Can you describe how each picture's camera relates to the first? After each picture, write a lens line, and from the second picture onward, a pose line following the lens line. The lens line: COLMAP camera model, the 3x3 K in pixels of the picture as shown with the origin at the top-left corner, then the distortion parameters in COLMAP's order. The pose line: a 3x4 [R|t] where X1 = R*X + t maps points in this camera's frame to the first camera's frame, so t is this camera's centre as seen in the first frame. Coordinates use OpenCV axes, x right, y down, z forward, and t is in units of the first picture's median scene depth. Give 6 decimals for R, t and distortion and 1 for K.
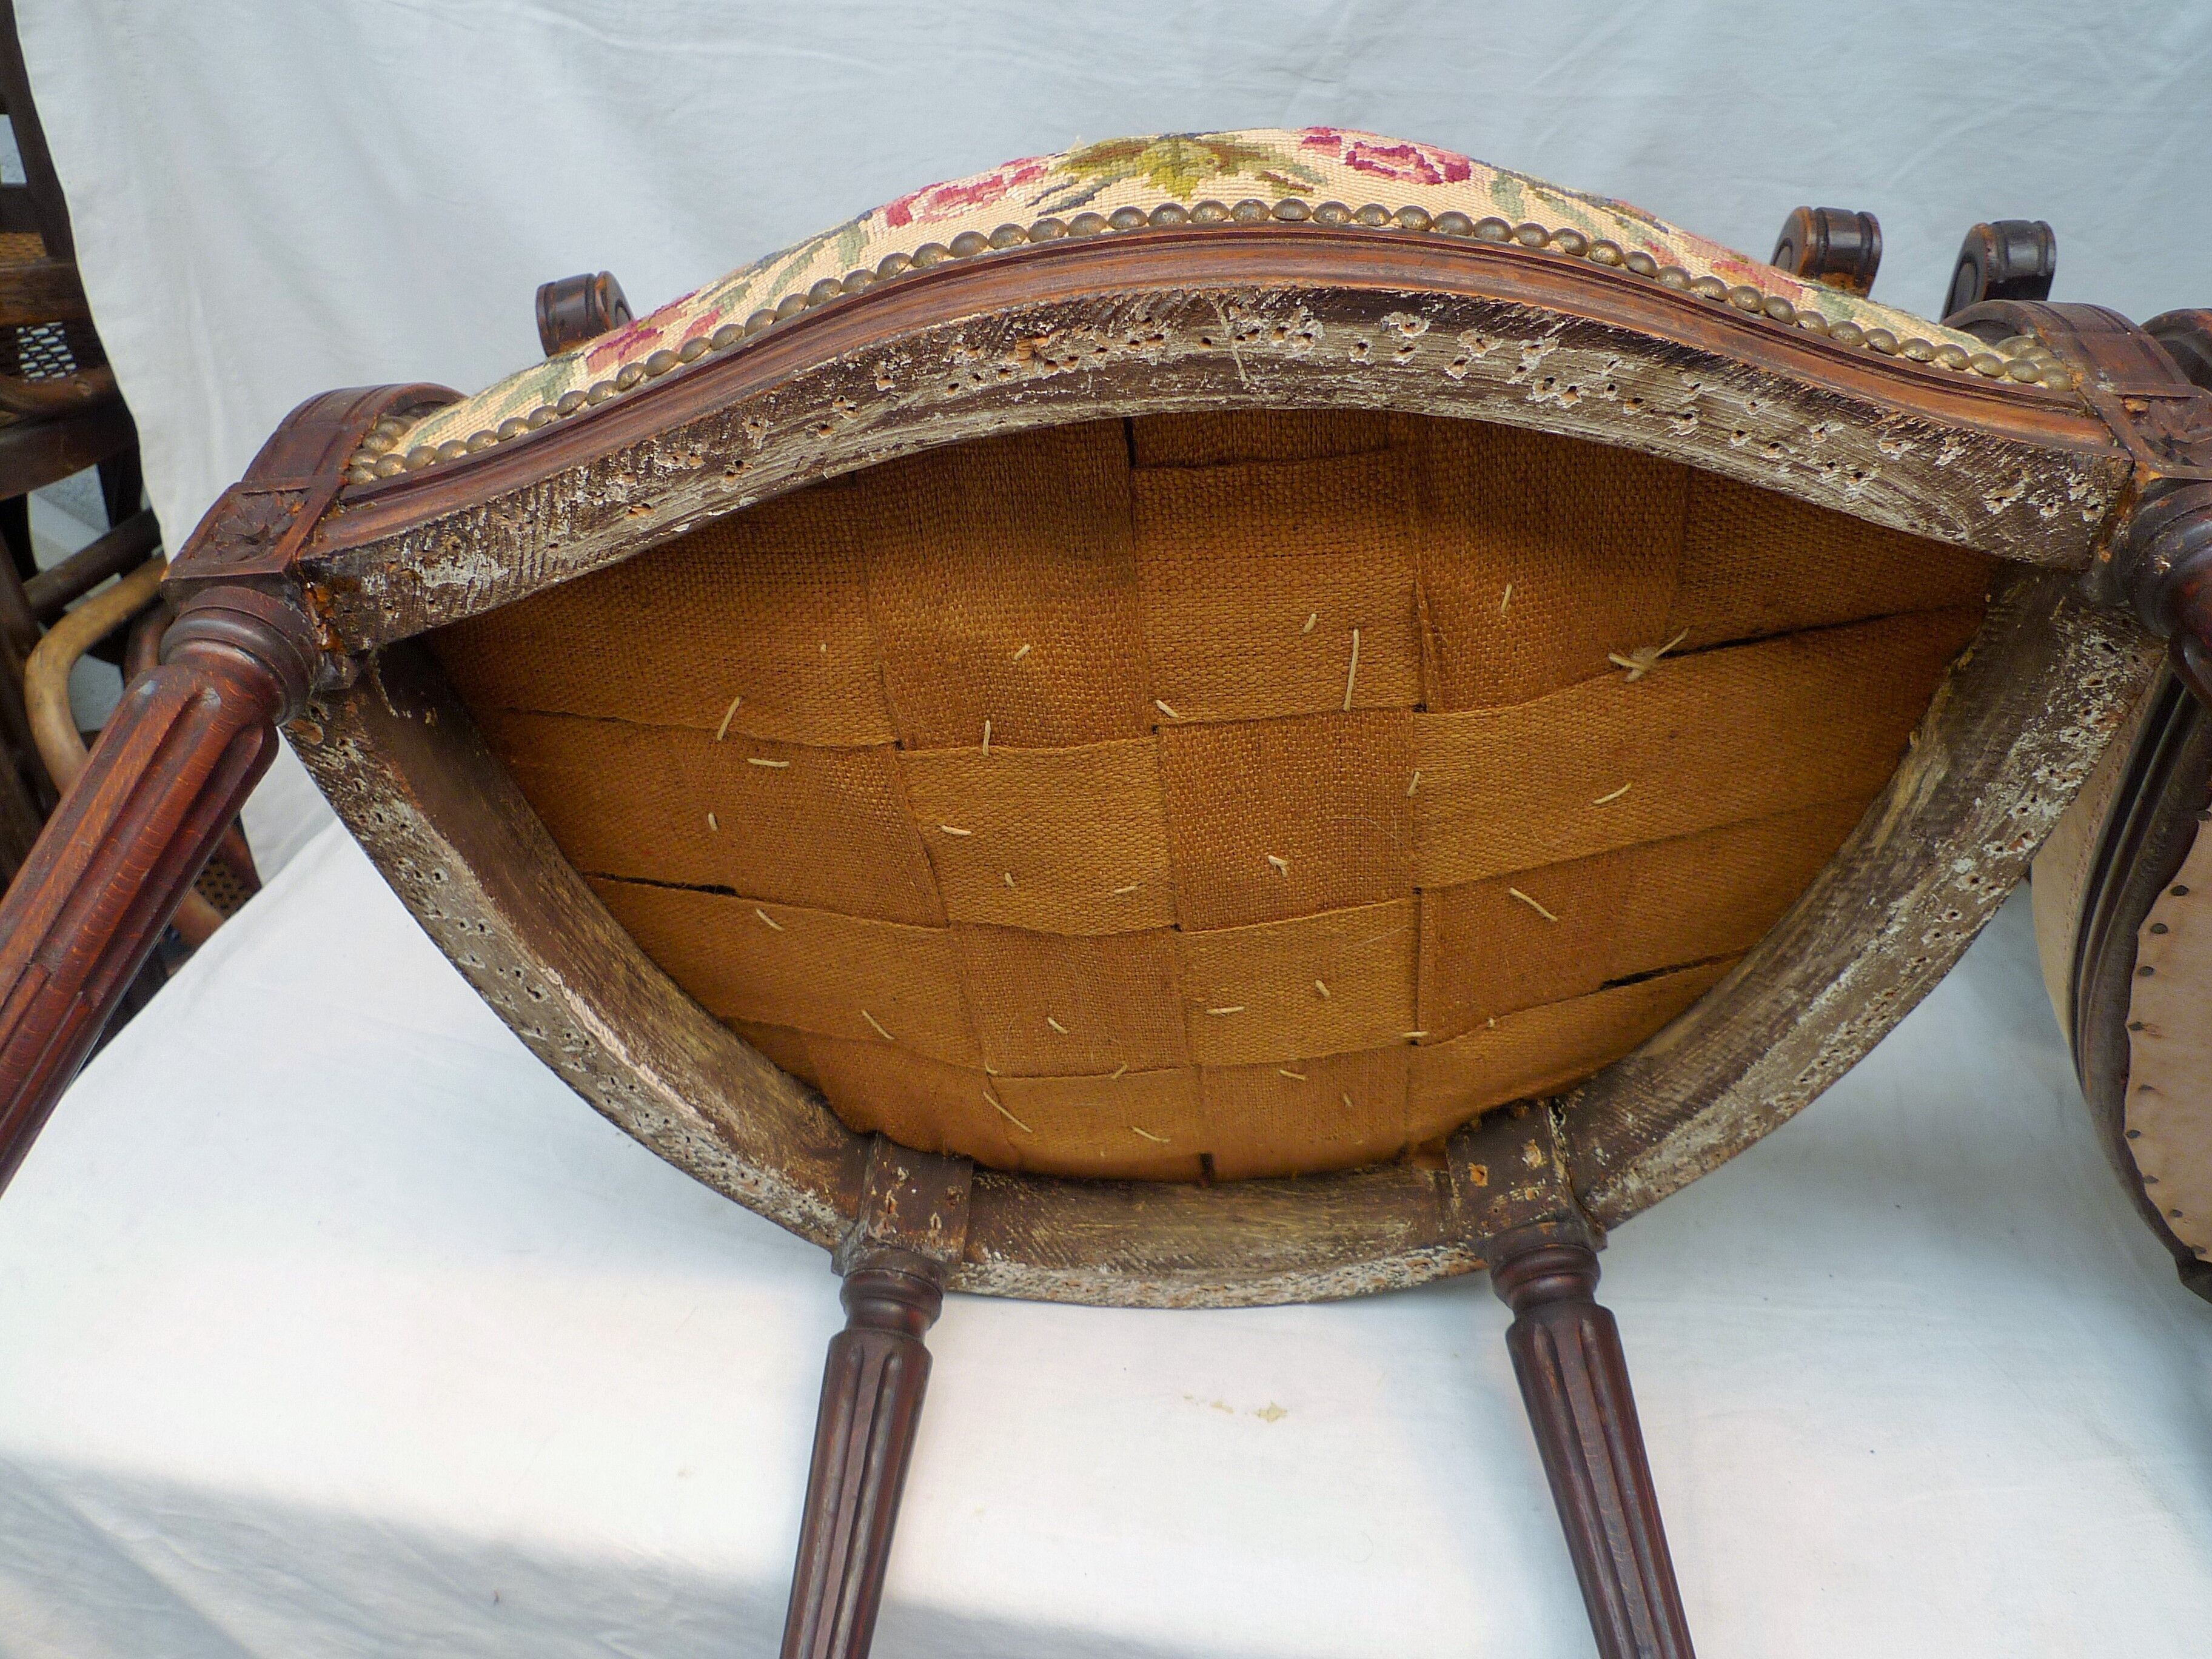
lens RADIAL K [[1677.5, 0, 1101.3], [0, 1677.5, 822.3], [0, 0, 1]] dist [-0.009008, -0.019485]
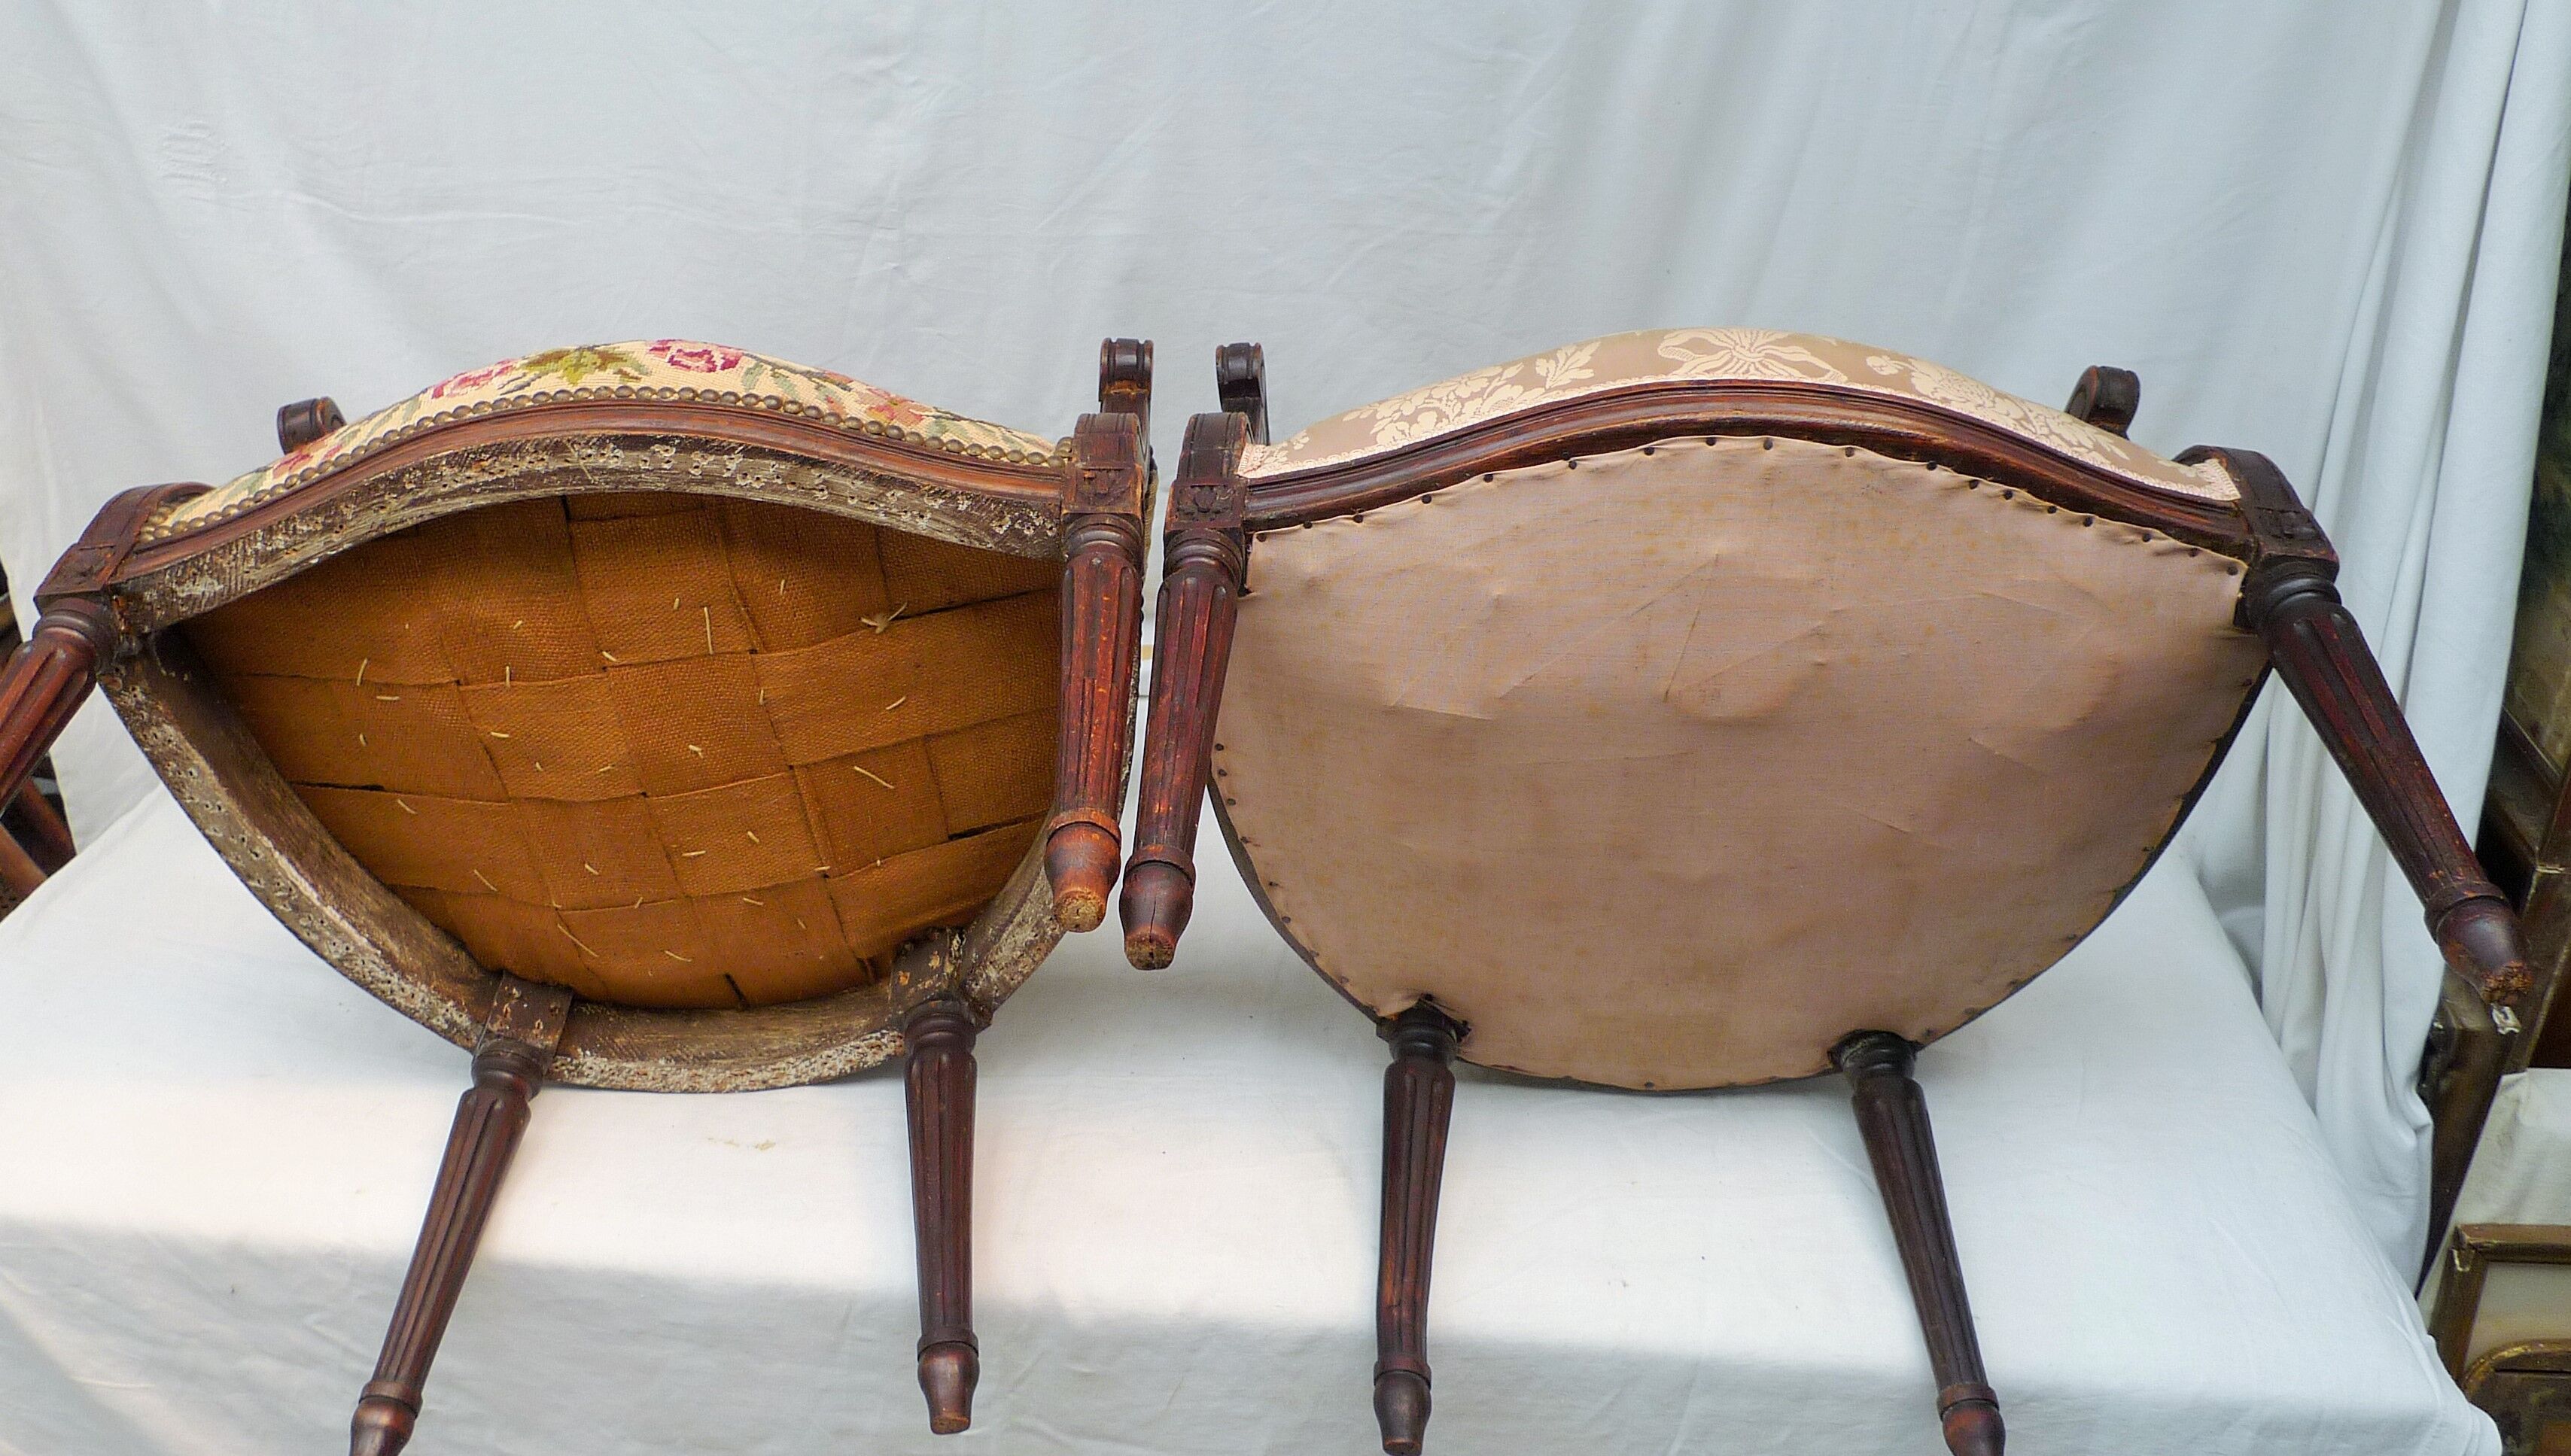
lens RADIAL K [[2274.9, 0, 1280.0], [0, 2274.9, 731.3], [0, 0, 1]] dist [-0.002417, -0.020086]
pose [[0.999257, -0.029671, 0.024581, 0.557411], [0.032071, 0.994077, -0.103840, 0.229302], [-0.021354, 0.104551, 0.994290, -1.123705]]
